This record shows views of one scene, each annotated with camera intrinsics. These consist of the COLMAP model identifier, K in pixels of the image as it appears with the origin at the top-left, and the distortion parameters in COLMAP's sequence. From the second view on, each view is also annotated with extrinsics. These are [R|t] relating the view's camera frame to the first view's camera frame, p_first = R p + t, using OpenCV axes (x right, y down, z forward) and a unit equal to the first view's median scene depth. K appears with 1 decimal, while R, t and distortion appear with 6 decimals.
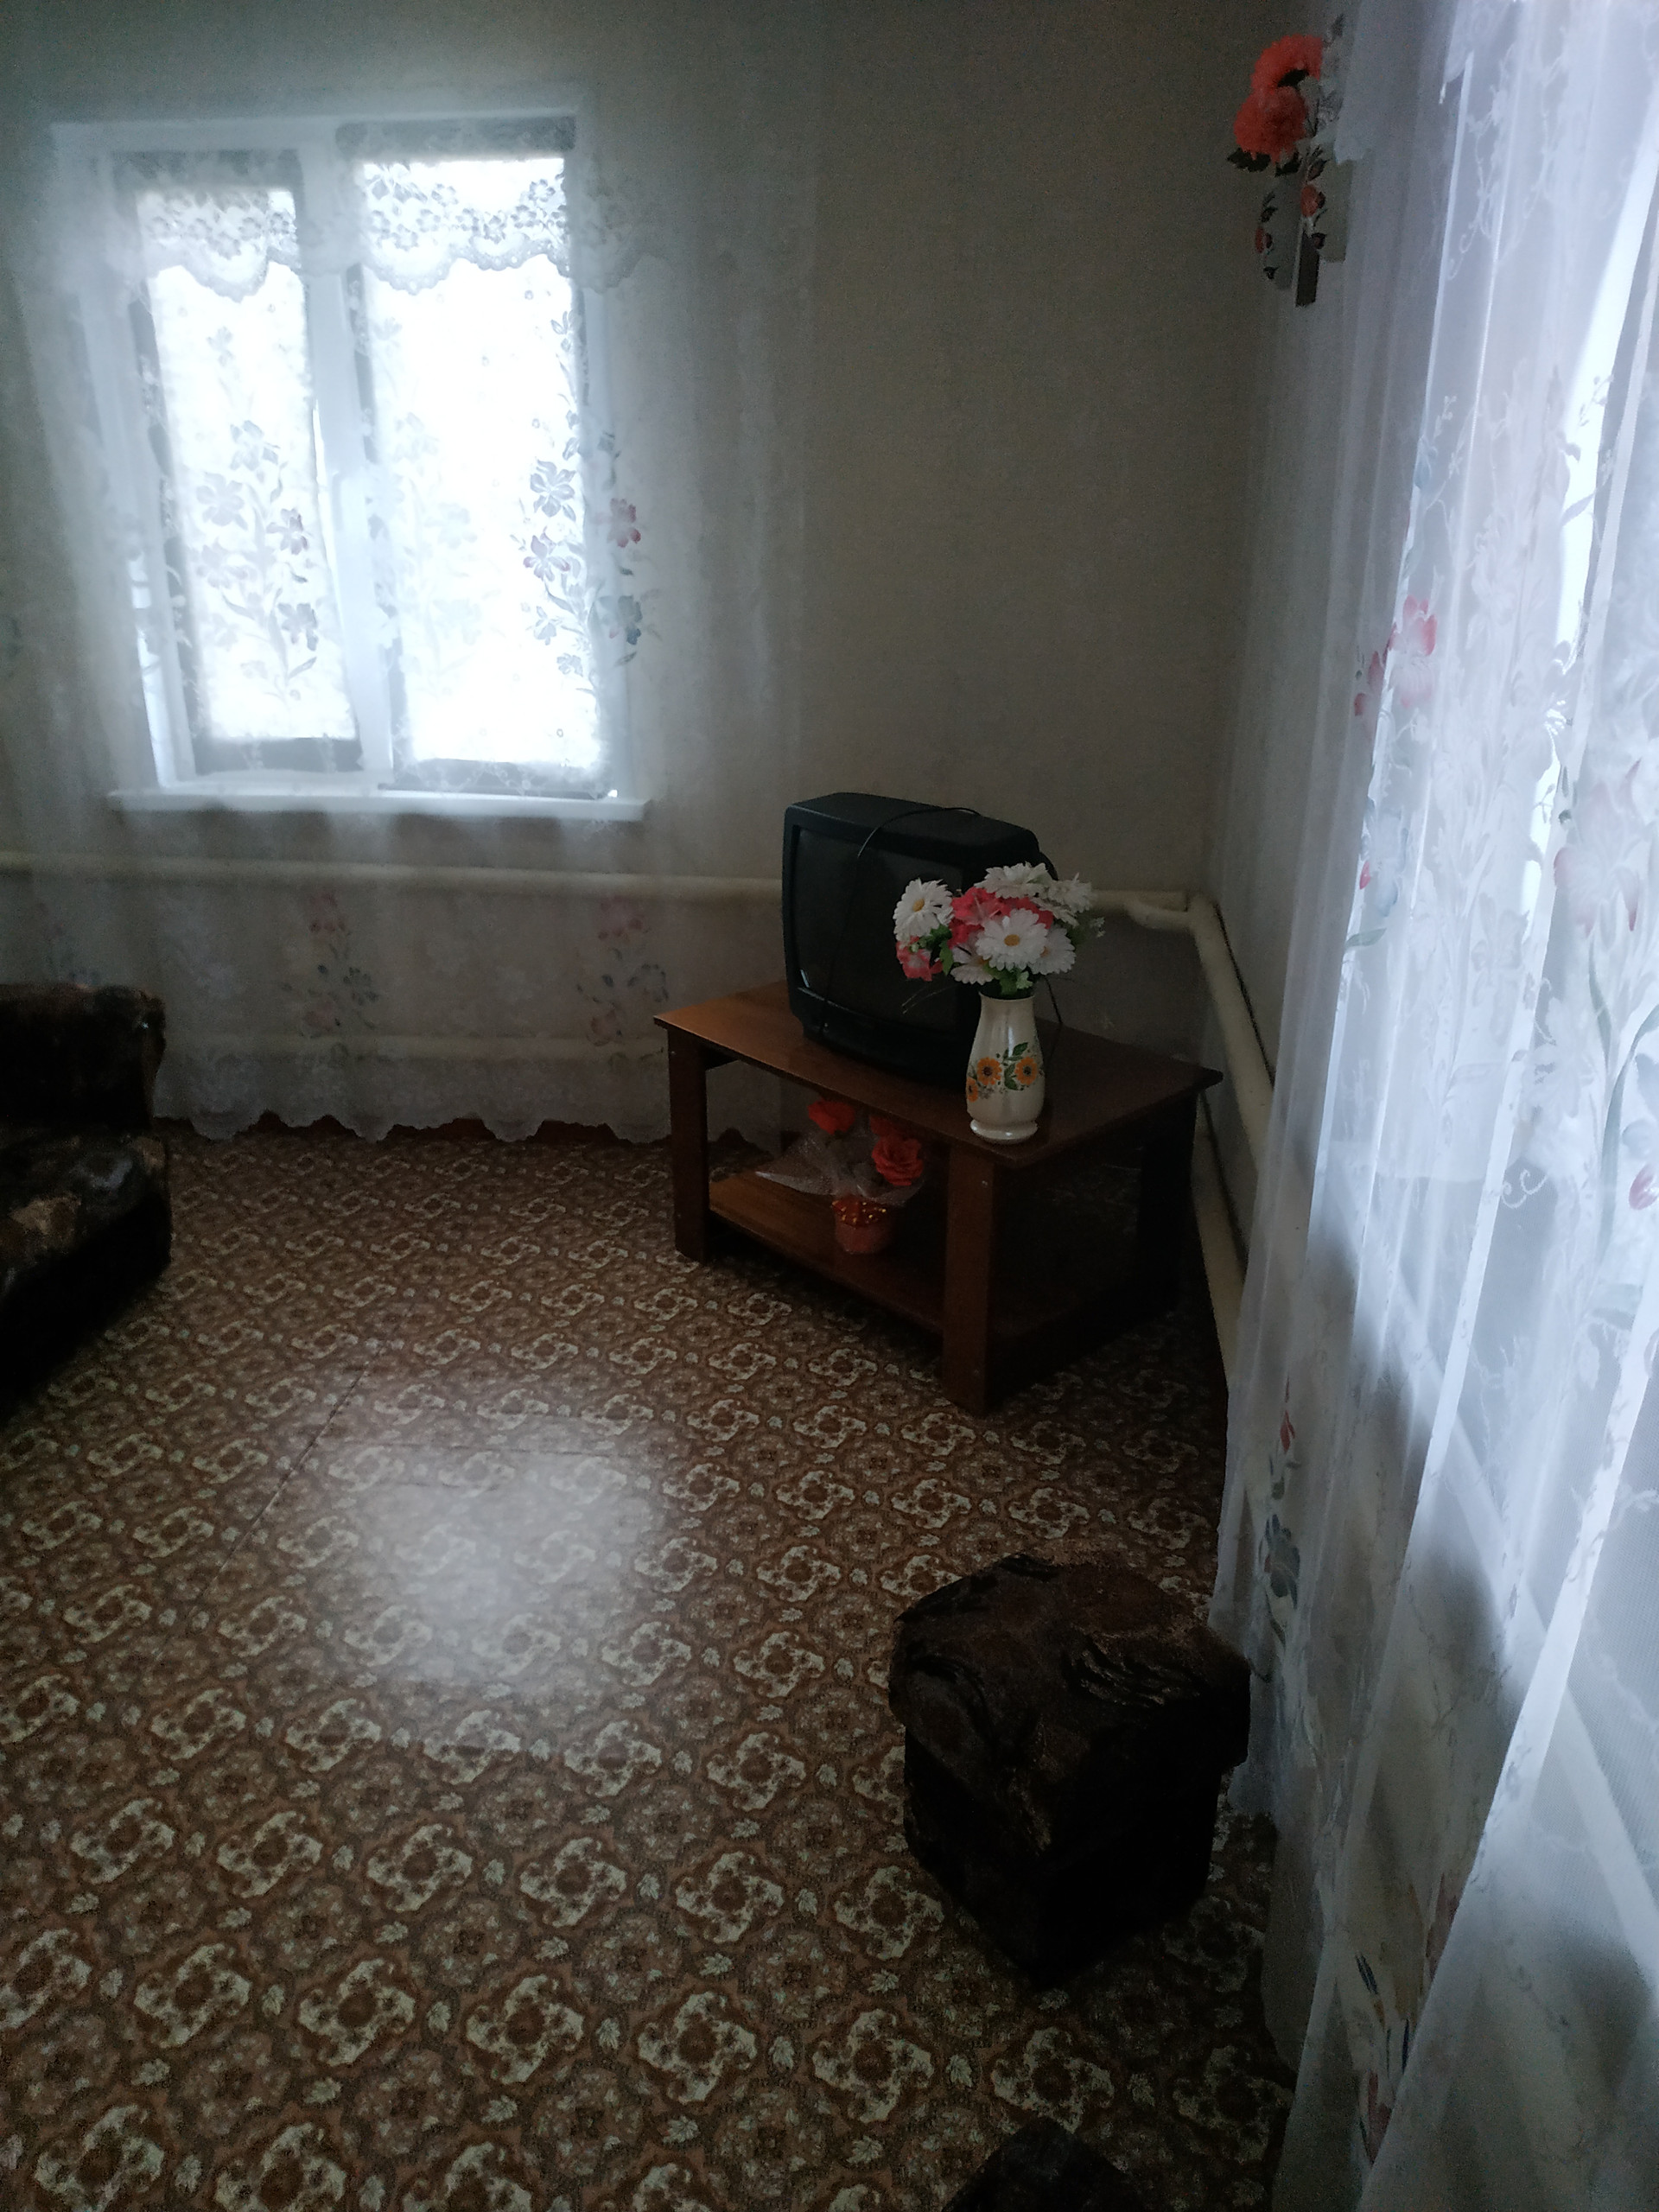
lens RADIAL K [[1580.2, 0, 833.3], [0, 1580.2, 1120.0], [0, 0, 1]] dist [0.001494, -0.027787]
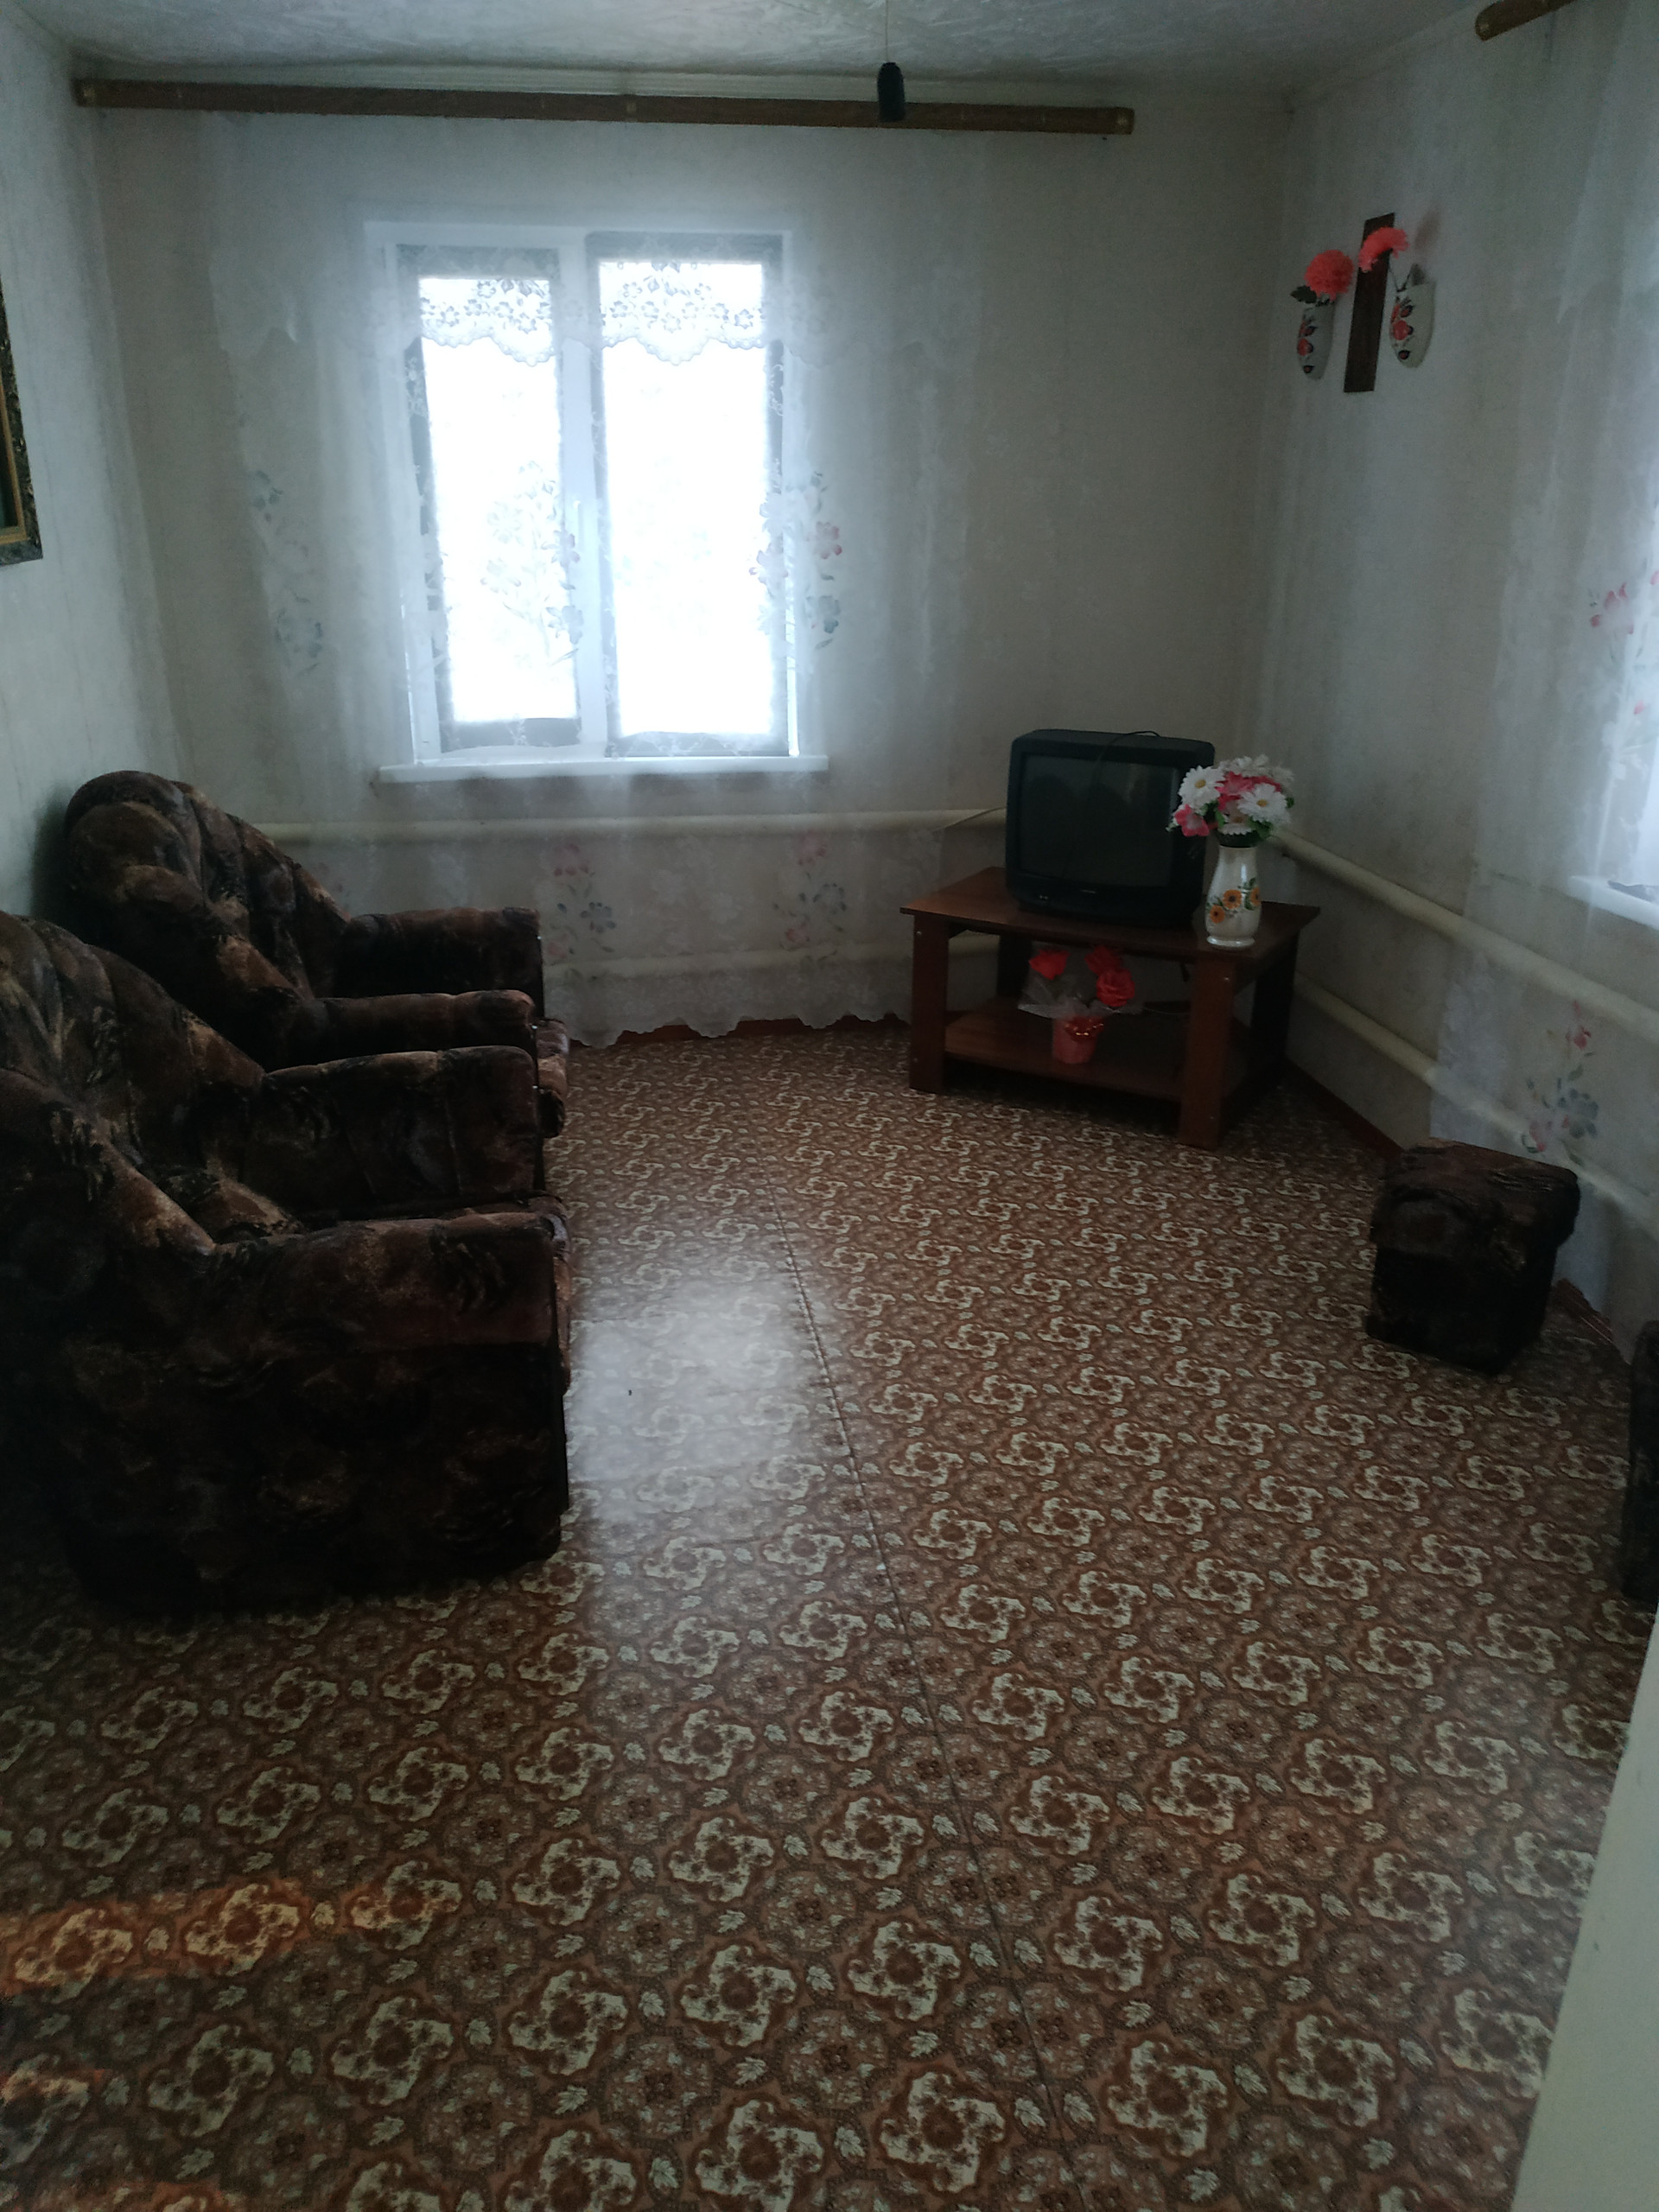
lens RADIAL K [[1580.2, 0, 821.3], [0, 1580.2, 1129.8], [0, 0, 1]] dist [0.001494, -0.027787]
pose [[0.961803, -0.100971, 0.254442, -0.525092], [0.106180, 0.994324, -0.006786, 0.120772], [-0.252313, 0.033544, 0.967064, -0.260468]]
